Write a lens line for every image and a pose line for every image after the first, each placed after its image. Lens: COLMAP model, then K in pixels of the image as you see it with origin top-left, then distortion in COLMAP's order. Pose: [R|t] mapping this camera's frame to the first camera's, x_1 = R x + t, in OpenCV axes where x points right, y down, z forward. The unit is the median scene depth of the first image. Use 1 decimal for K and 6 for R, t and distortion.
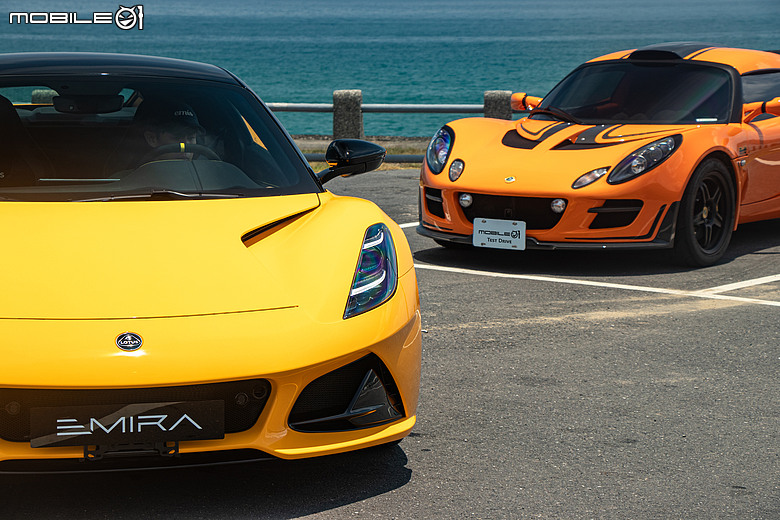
lens RADIAL K [[2268.6, 0, 390.0], [0, 2268.6, 260.0], [0, 0, 1]] dist [0.695604, 0.149811]
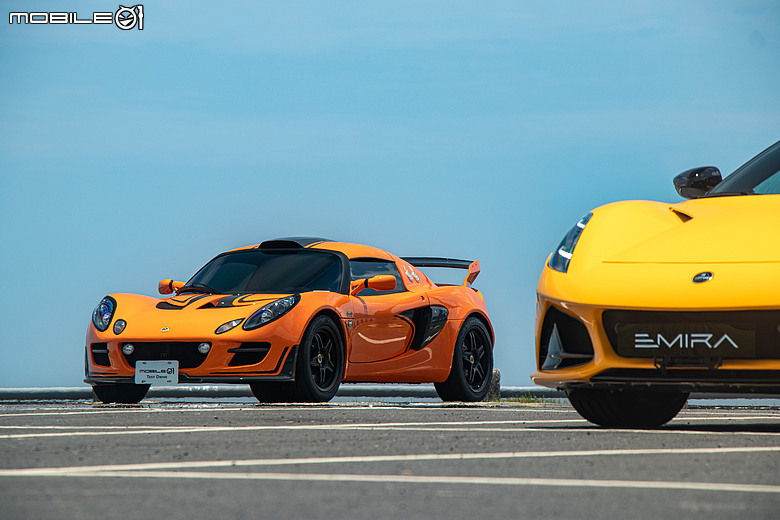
lens RADIAL K [[4873.0, 0, 390.0], [0, 4873.0, 260.0], [0, 0, 1]] dist [2.202319, 7.931958]
pose [[0.992492, 0.000797, 0.122306, -0.151987], [0.017153, 0.989190, -0.145635, 0.317642], [-0.121100, 0.146639, 0.981749, -1.641653]]
